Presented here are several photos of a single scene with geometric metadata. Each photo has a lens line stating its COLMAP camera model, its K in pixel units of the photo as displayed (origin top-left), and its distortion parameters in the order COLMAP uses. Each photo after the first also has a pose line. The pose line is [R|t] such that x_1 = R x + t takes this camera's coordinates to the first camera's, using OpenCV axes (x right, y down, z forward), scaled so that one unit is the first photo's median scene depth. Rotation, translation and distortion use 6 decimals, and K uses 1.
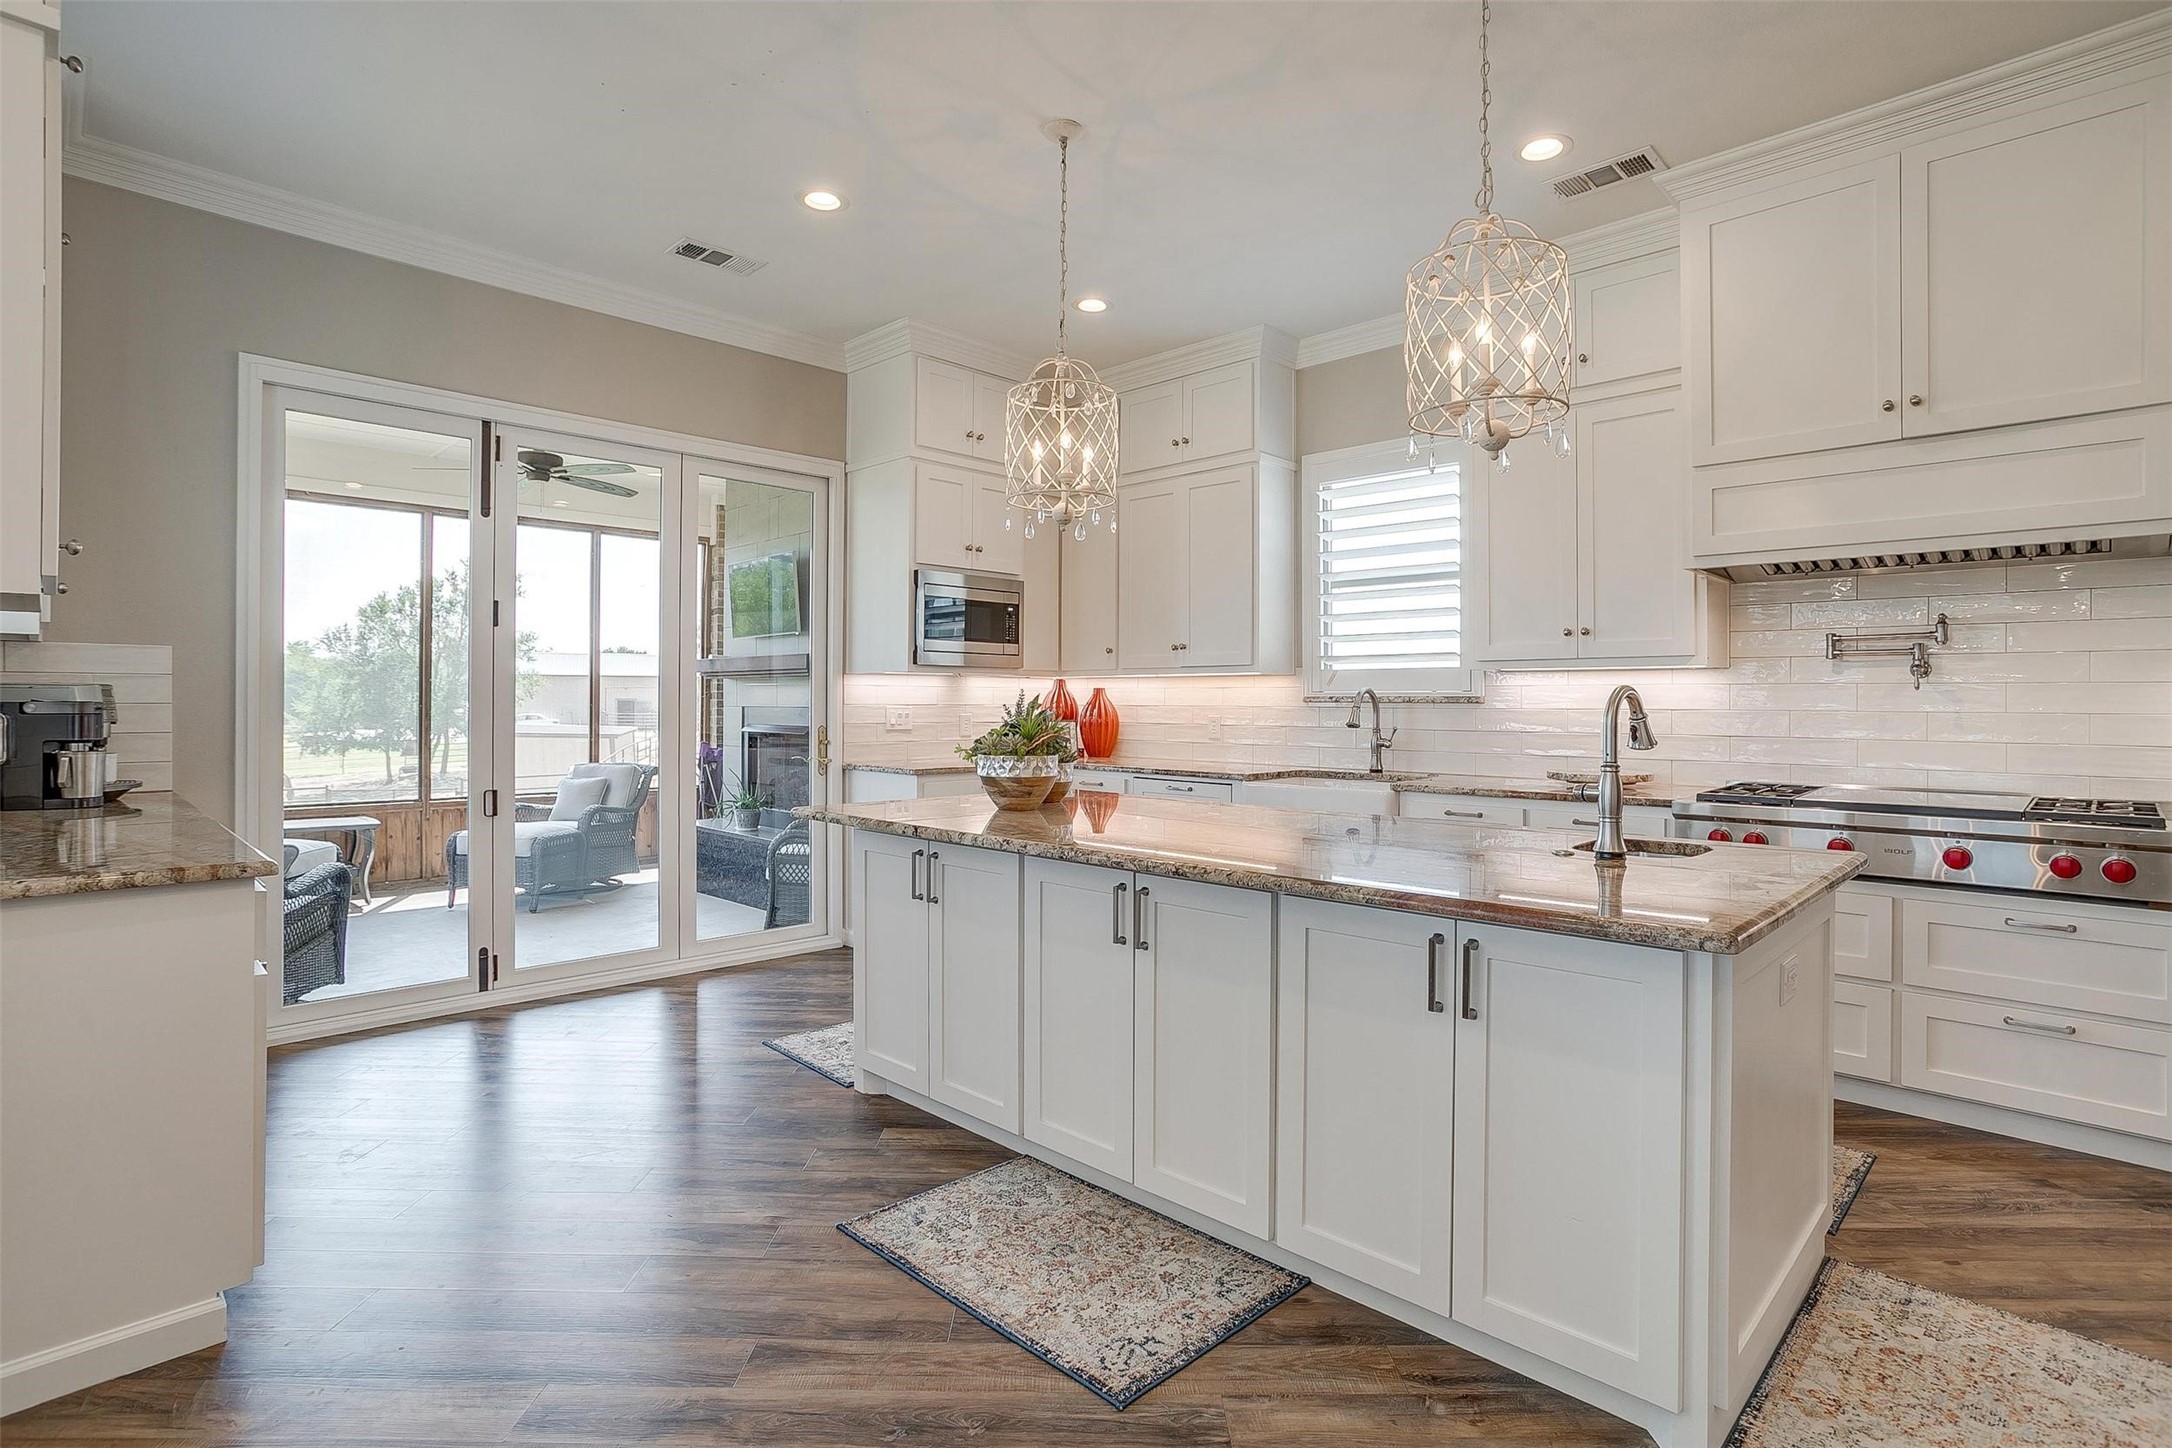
lens RADIAL K [[1082.4, 0, 1086.9], [0, 1082.4, 698.5], [0, 0, 1]] dist [-0.001415, 0.008751]
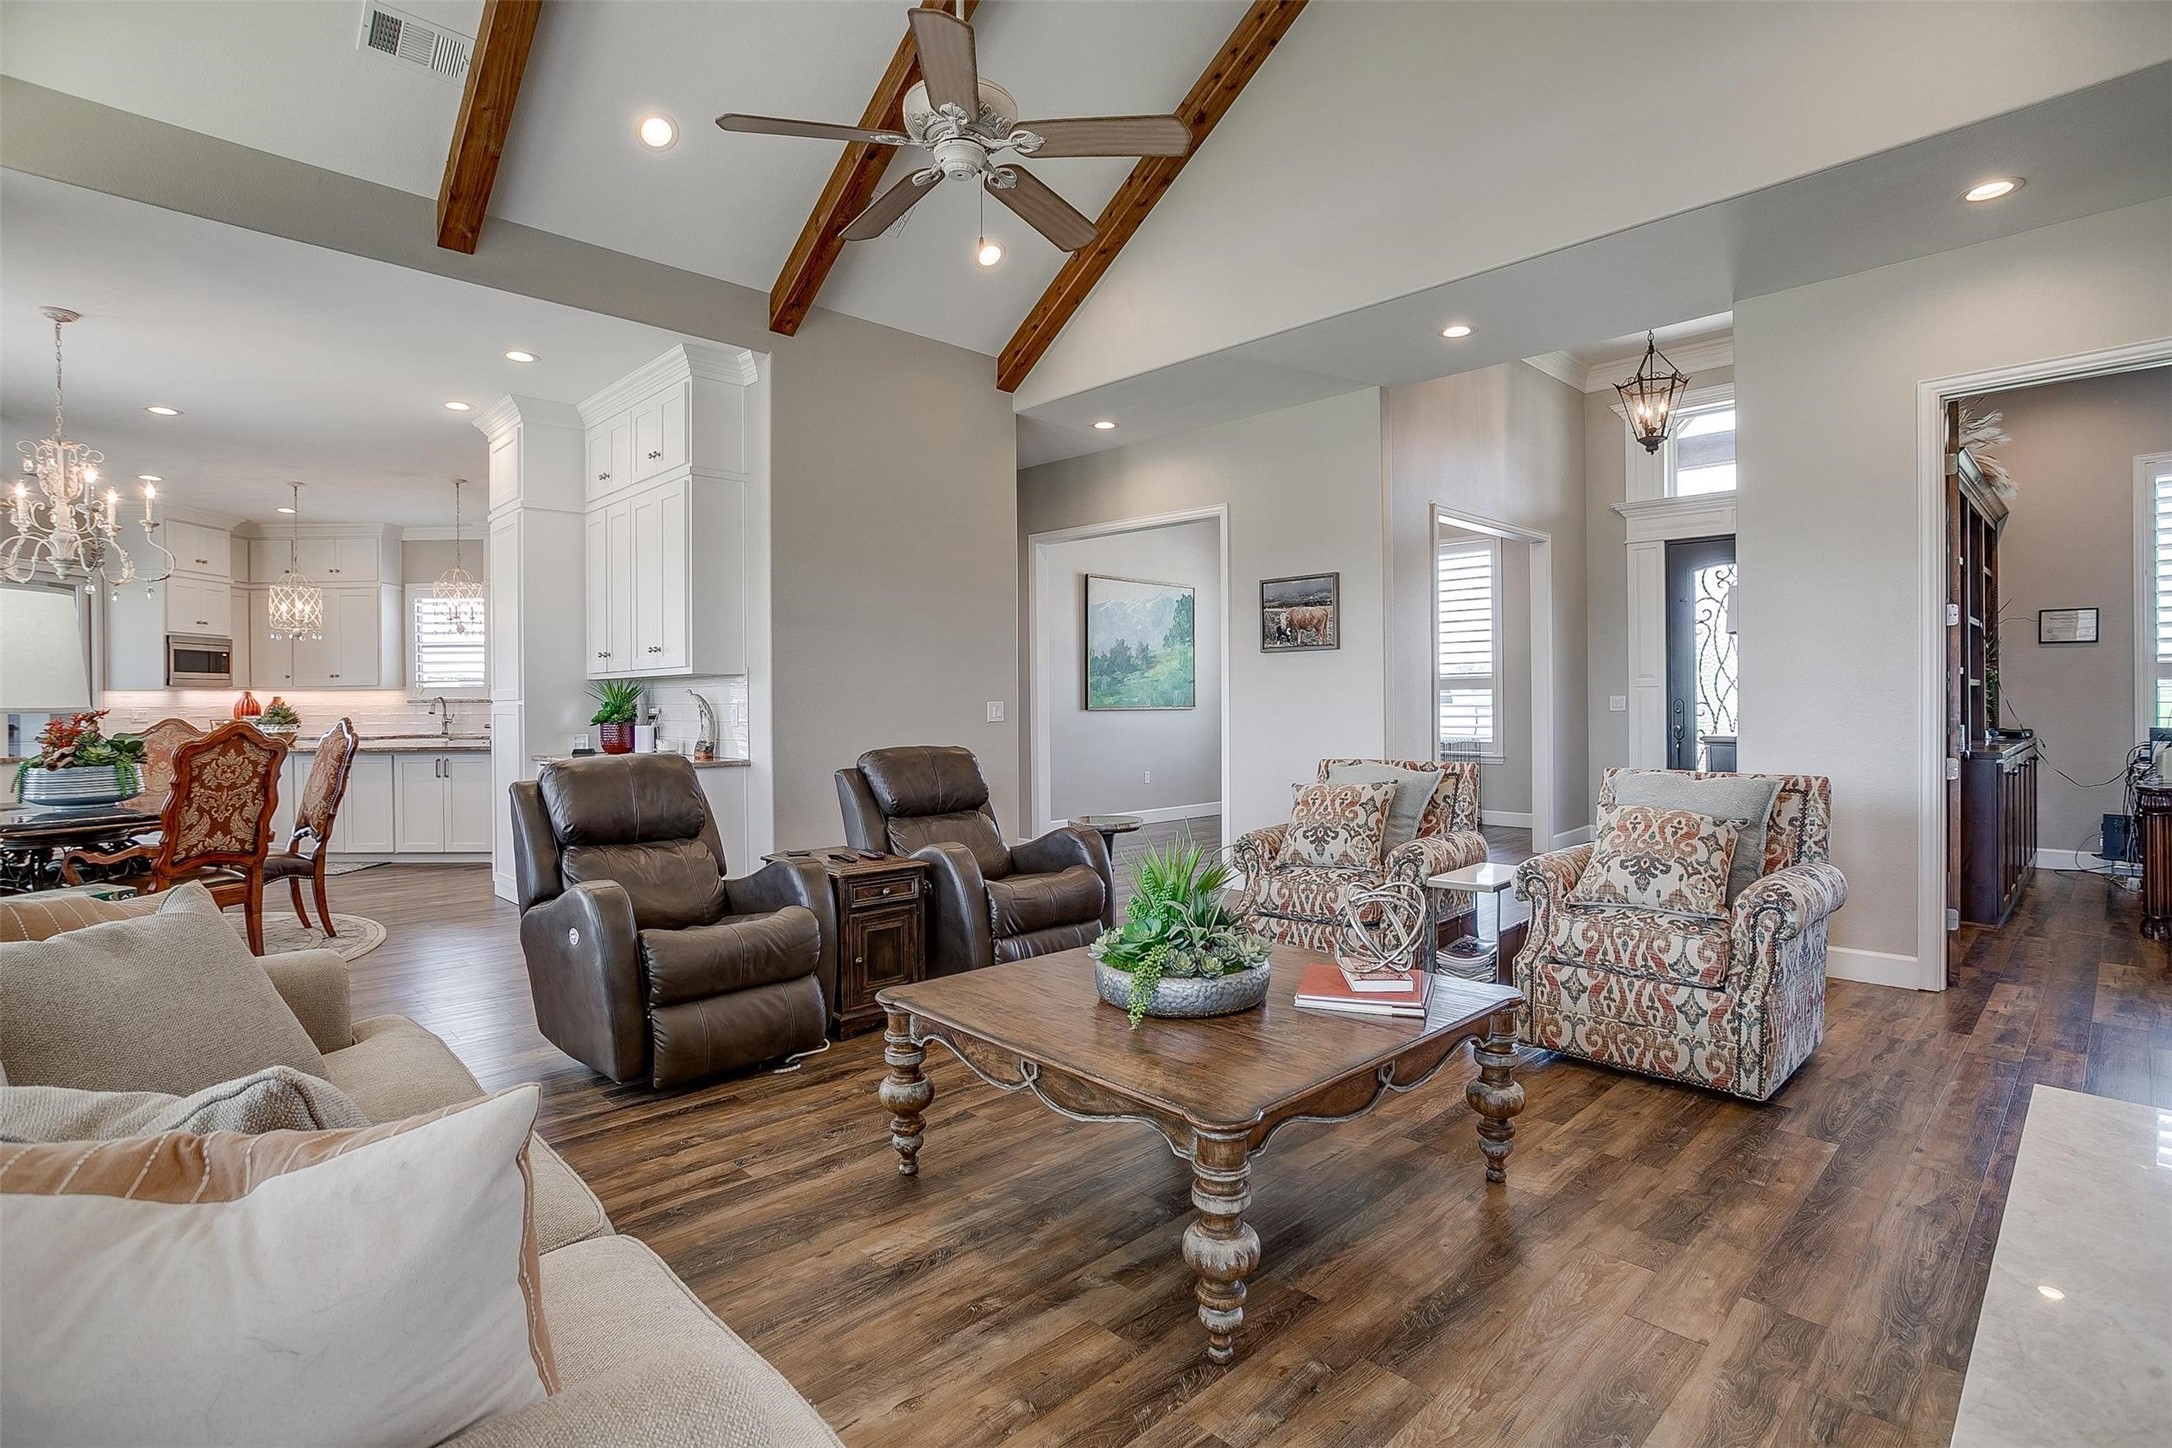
lens RADIAL K [[1082.4, 0, 1086.9], [0, 1082.4, 698.5], [0, 0, 1]] dist [-0.001415, 0.008751]
pose [[0.734622, -0.004653, 0.678461, -0.252999], [0.007618, 0.999970, -0.001390, 0.007251], [-0.678434, 0.006190, 0.734635, -1.420199]]
